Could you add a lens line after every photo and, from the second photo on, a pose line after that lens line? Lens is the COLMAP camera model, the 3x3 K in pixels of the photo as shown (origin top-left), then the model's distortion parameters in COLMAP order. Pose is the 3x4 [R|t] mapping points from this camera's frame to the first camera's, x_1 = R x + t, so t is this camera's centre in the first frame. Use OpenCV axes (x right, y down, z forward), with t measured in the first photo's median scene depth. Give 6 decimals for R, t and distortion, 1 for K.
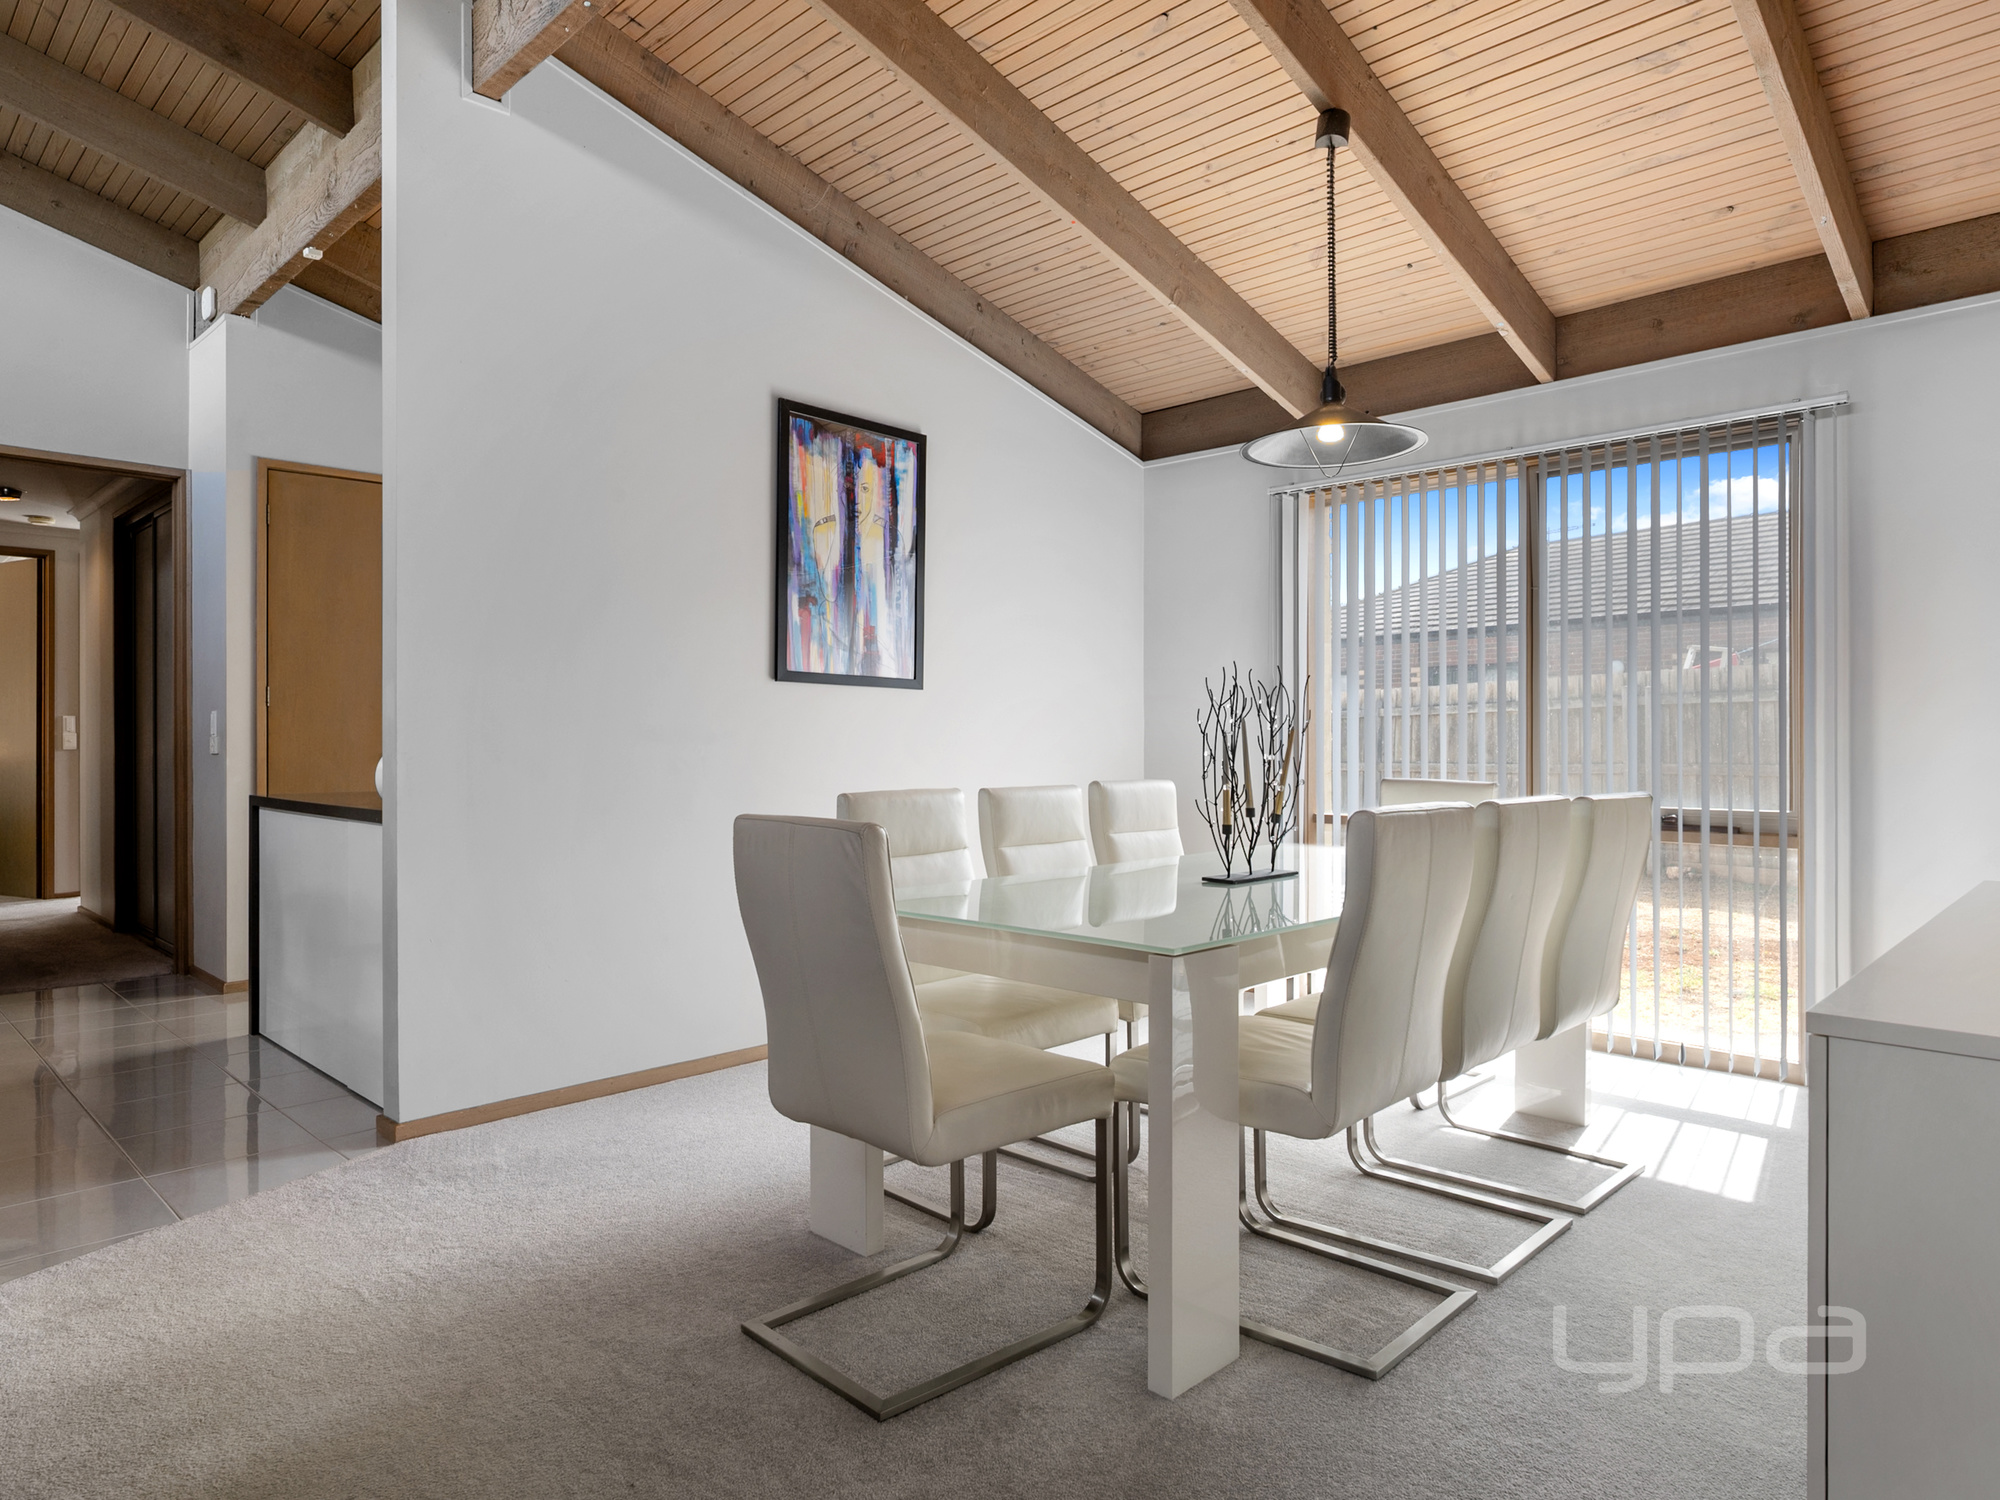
lens RADIAL K [[1210.8, 0, 998.8], [0, 1210.8, 736.4], [0, 0, 1]] dist [-0.005395, 0.005735]
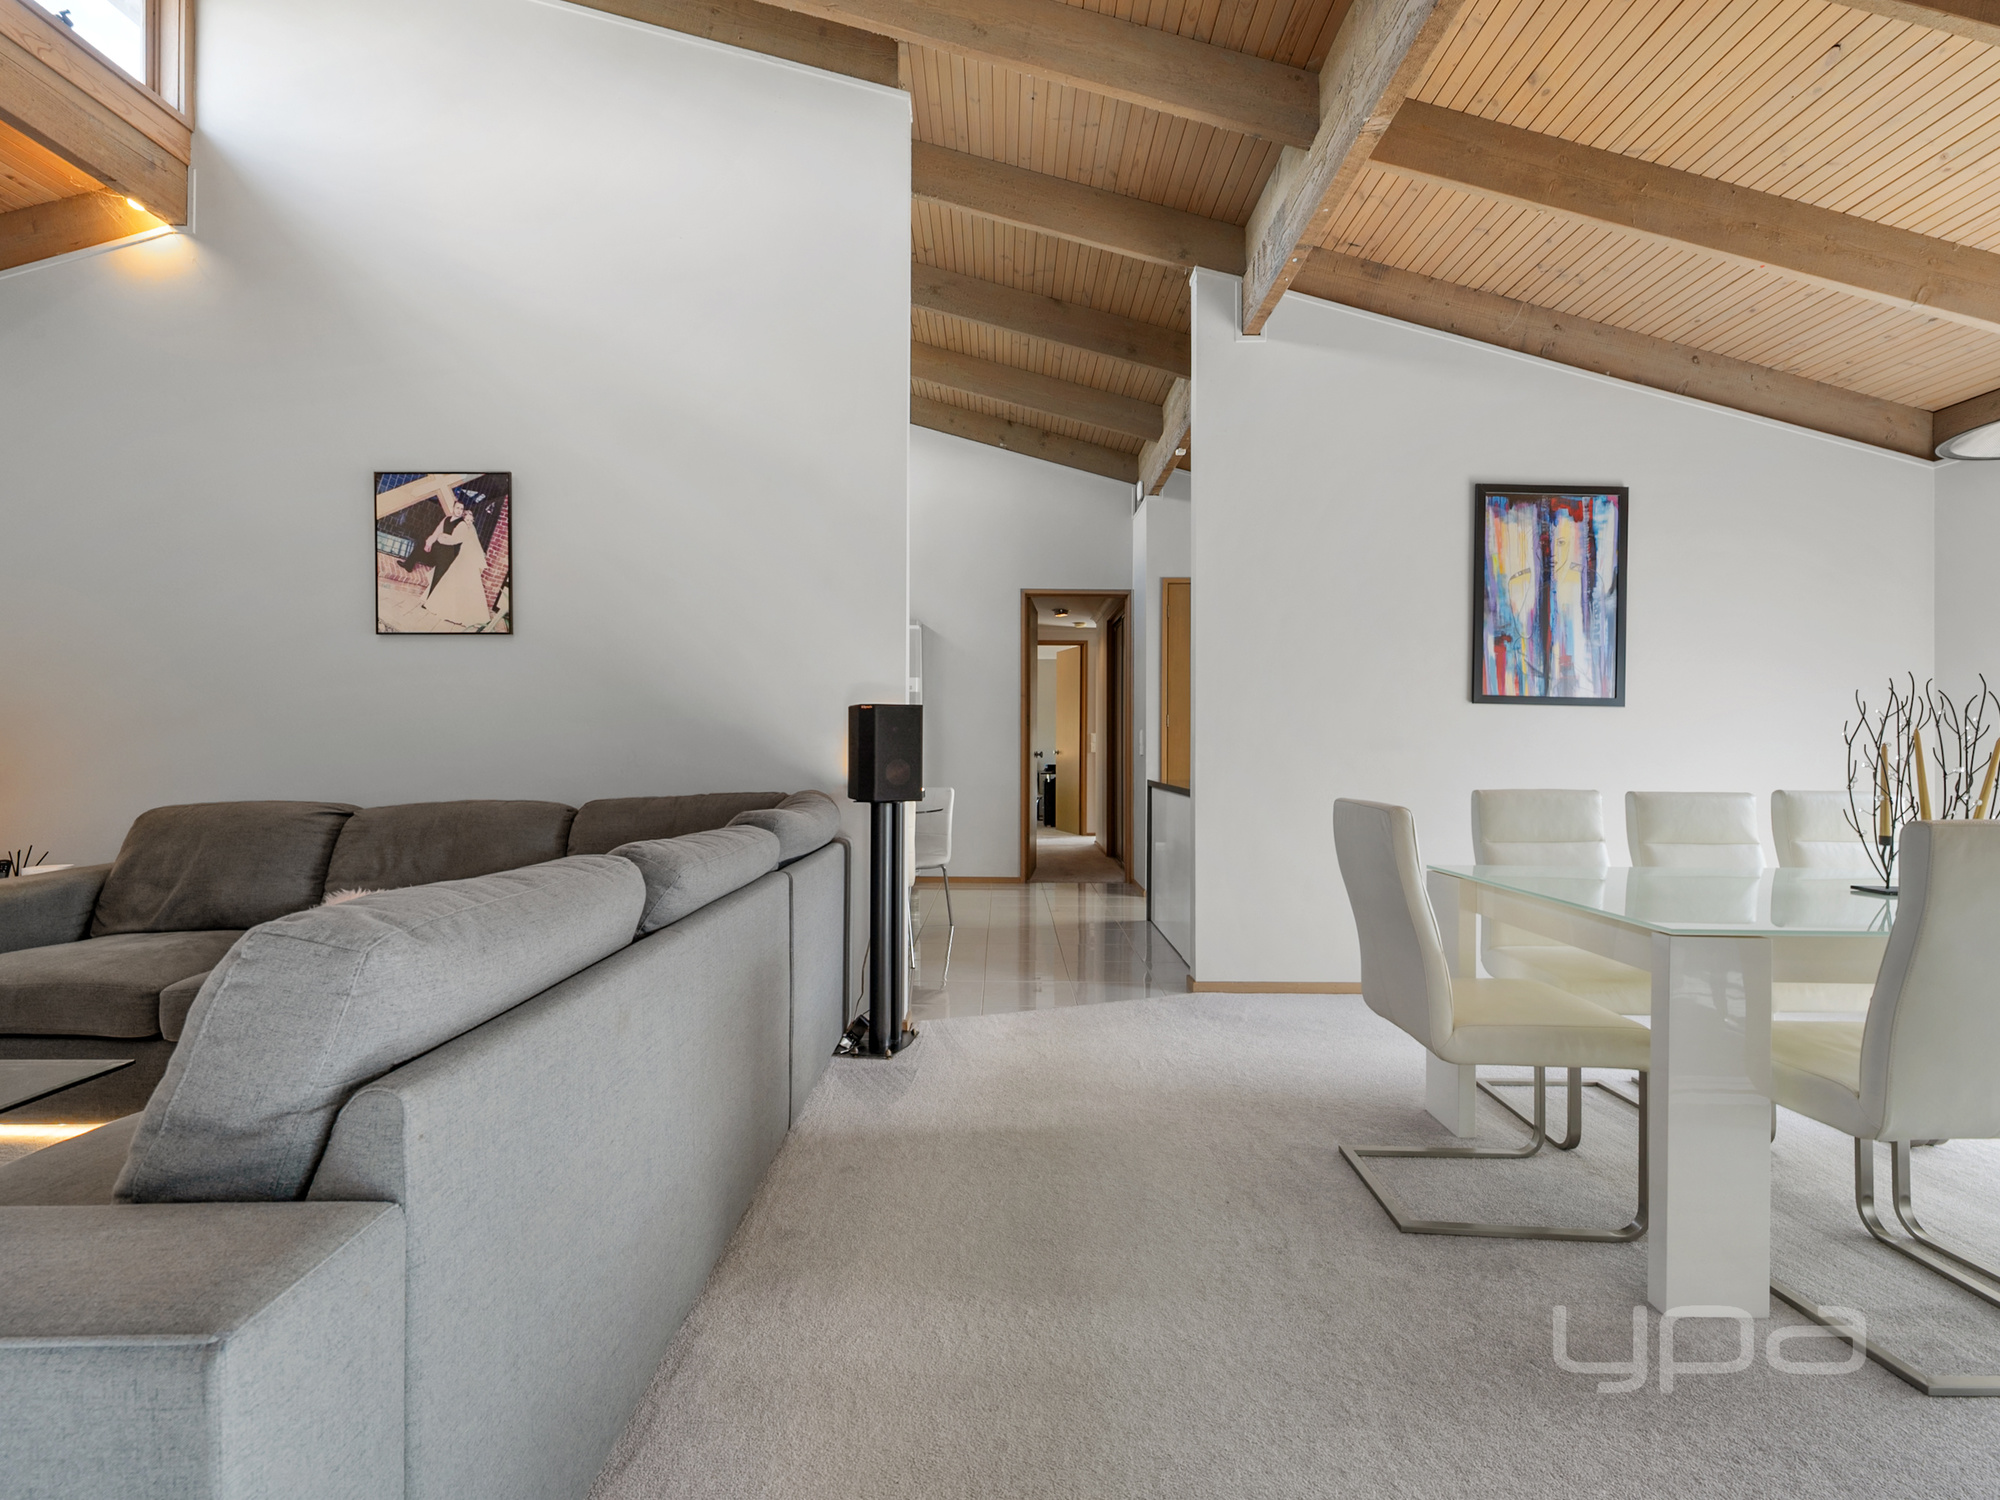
lens RADIAL K [[893.3, 0, 997.5], [0, 893.3, 741.7], [0, 0, 1]] dist [-0.005467, 0.001446]
pose [[0.697902, 0.001299, -0.716192, 0.149786], [-0.005334, 0.999980, -0.003384, 0.001332], [0.716174, 0.006182, 0.697895, -0.029509]]
